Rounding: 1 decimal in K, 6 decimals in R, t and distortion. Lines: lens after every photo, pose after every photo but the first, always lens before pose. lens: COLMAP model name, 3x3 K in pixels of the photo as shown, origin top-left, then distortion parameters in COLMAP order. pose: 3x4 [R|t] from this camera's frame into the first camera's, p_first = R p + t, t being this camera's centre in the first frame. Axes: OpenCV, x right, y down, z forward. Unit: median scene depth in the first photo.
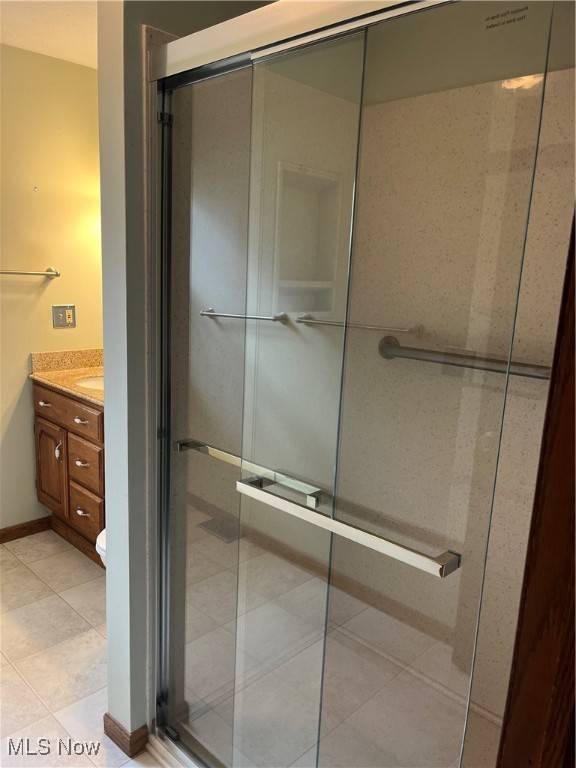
lens RADIAL K [[582.1, 0, 285.7], [0, 582.1, 391.5], [0, 0, 1]] dist [0.062228, -0.078814]
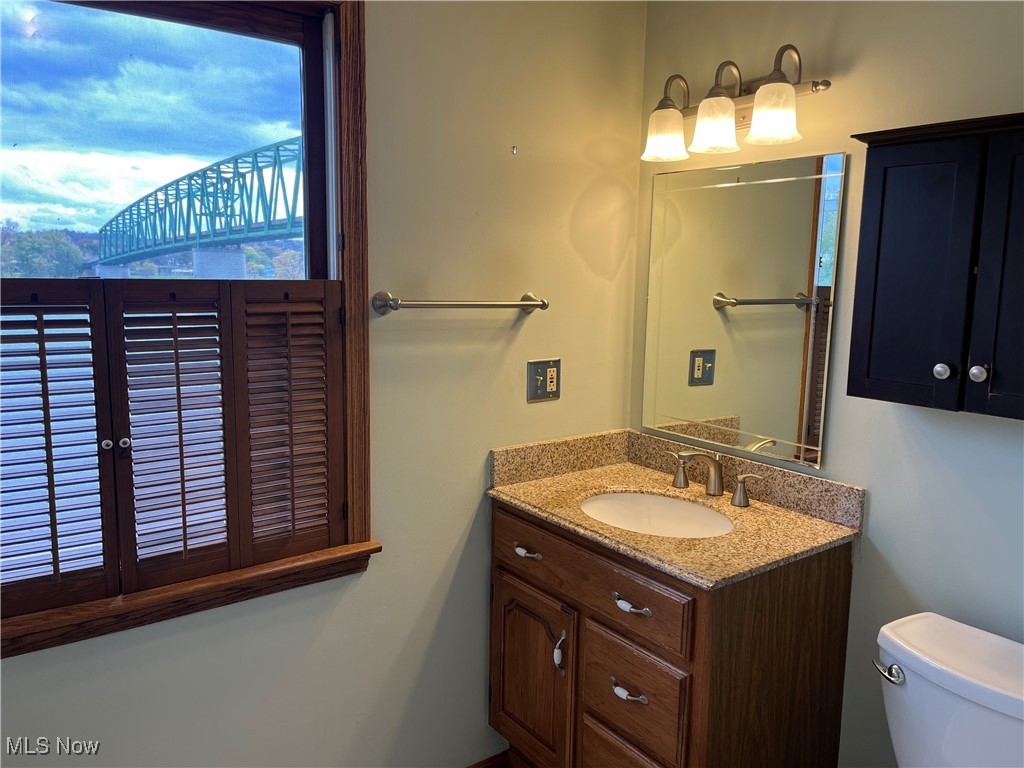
lens RADIAL K [[776.2, 0, 514.7], [0, 776.2, 373.6], [0, 0, 1]] dist [0.062228, -0.078814]
pose [[0.987519, -0.011207, -0.157104, -0.300948], [-0.001744, 0.996626, -0.082058, -0.077431], [0.157493, 0.081307, 0.984167, 0.295824]]
